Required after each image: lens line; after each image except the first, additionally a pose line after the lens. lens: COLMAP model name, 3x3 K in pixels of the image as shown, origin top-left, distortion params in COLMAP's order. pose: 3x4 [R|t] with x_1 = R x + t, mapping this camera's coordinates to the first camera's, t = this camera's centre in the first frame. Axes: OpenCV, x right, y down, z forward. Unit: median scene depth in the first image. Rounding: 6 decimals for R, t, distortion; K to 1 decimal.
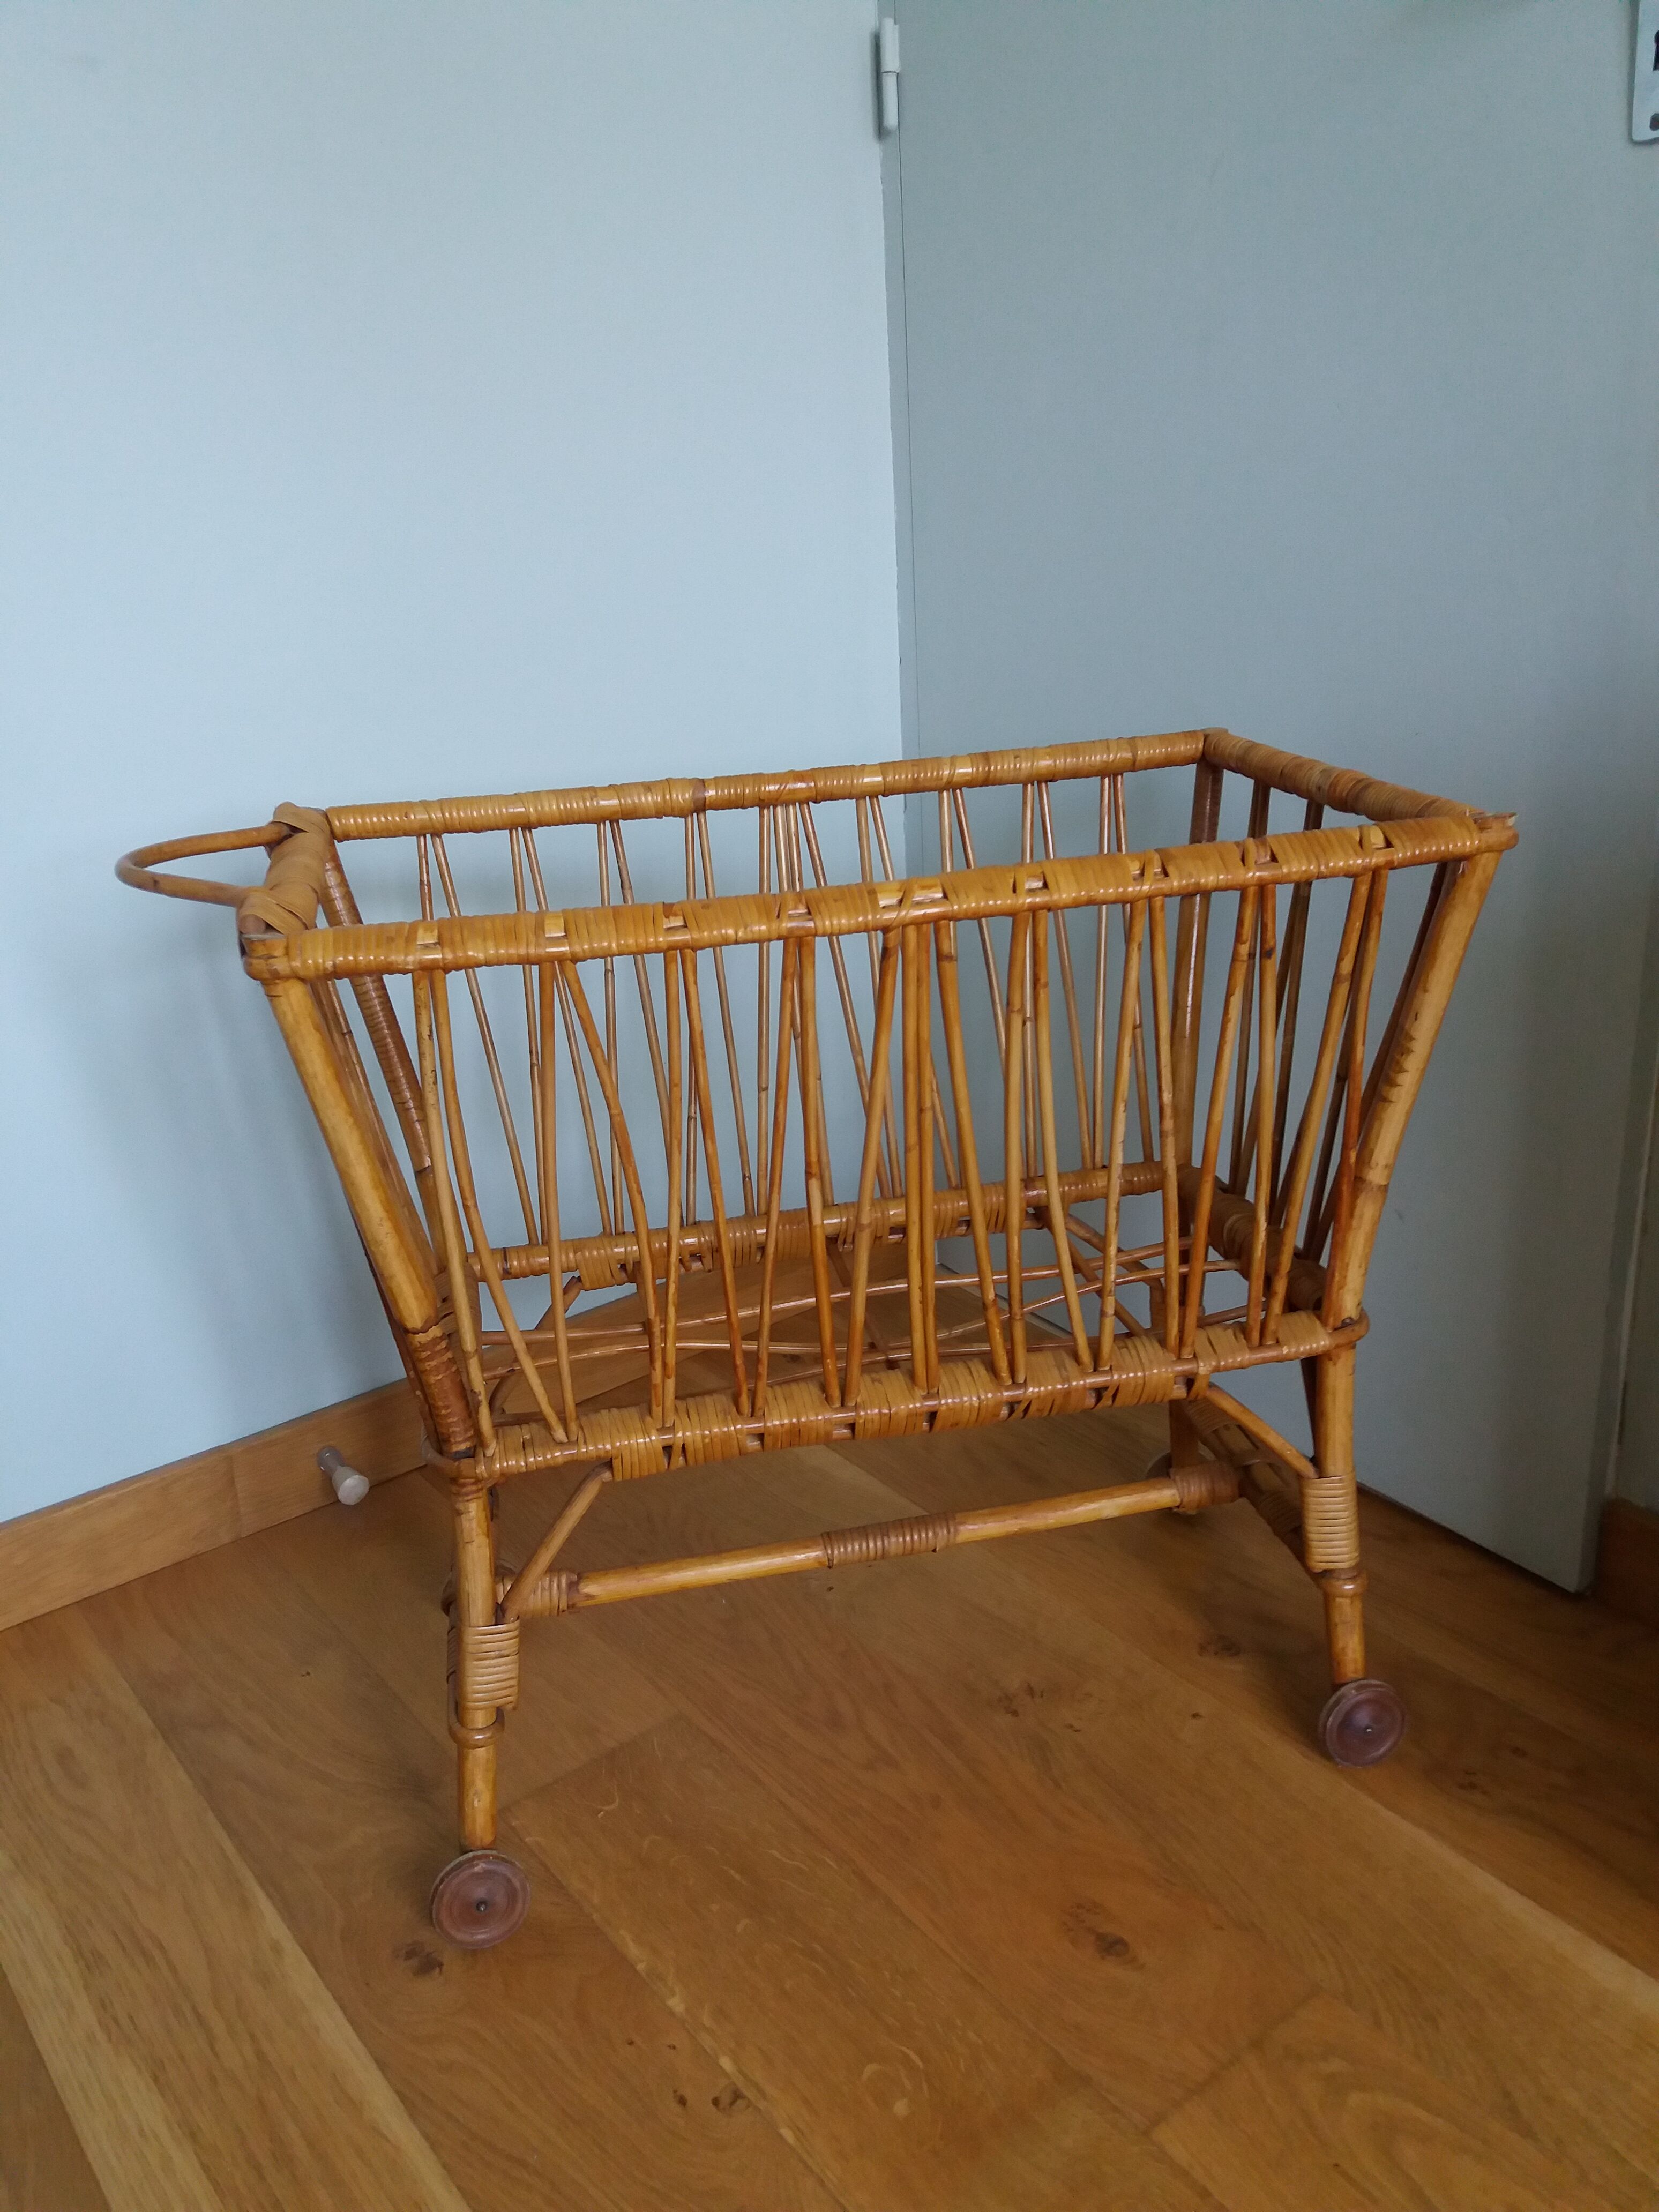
lens RADIAL K [[1828.9, 0, 829.5], [0, 1828.9, 1106.0], [0, 0, 1]] dist [0.004574, 0.006335]
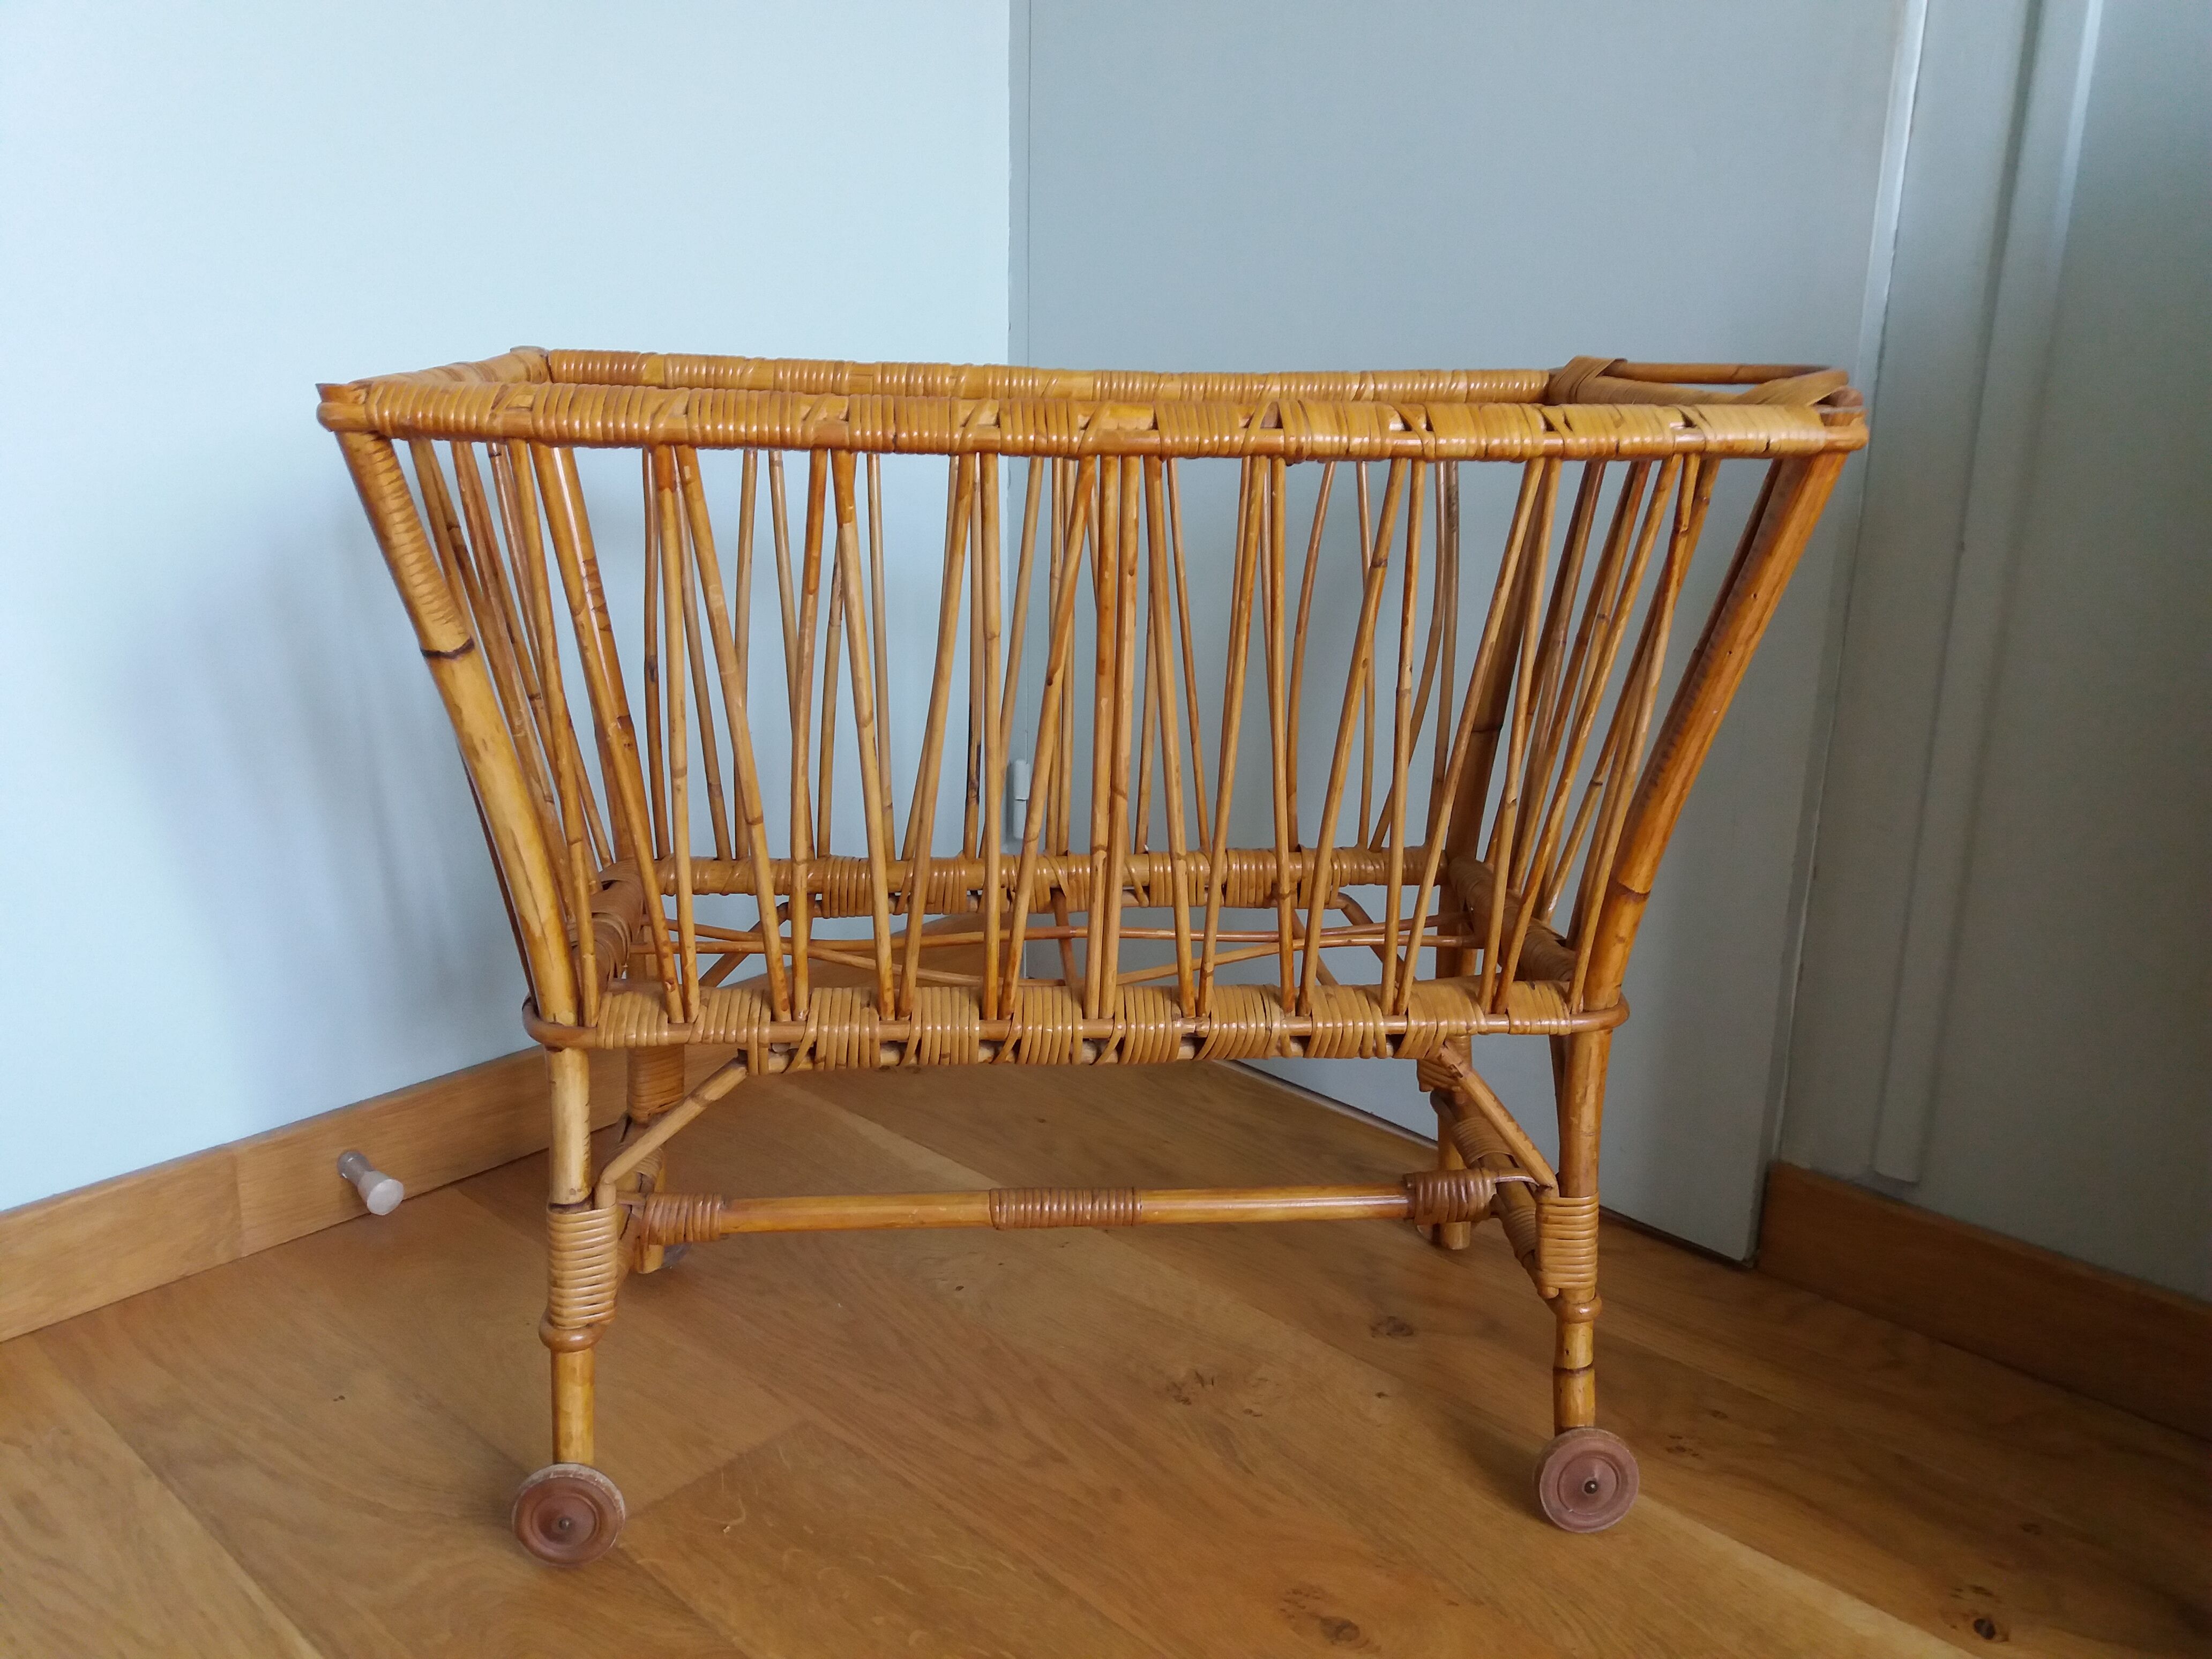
lens RADIAL K [[1831.4, 0, 1113.5], [0, 1831.4, 816.4], [0, 0, 1]] dist [0.009238, -0.001114]
pose [[0.981850, 0.024591, 0.188058, -0.112108], [-0.010082, 0.996924, -0.077720, 0.116476], [-0.189391, 0.074414, 0.979078, 0.103939]]
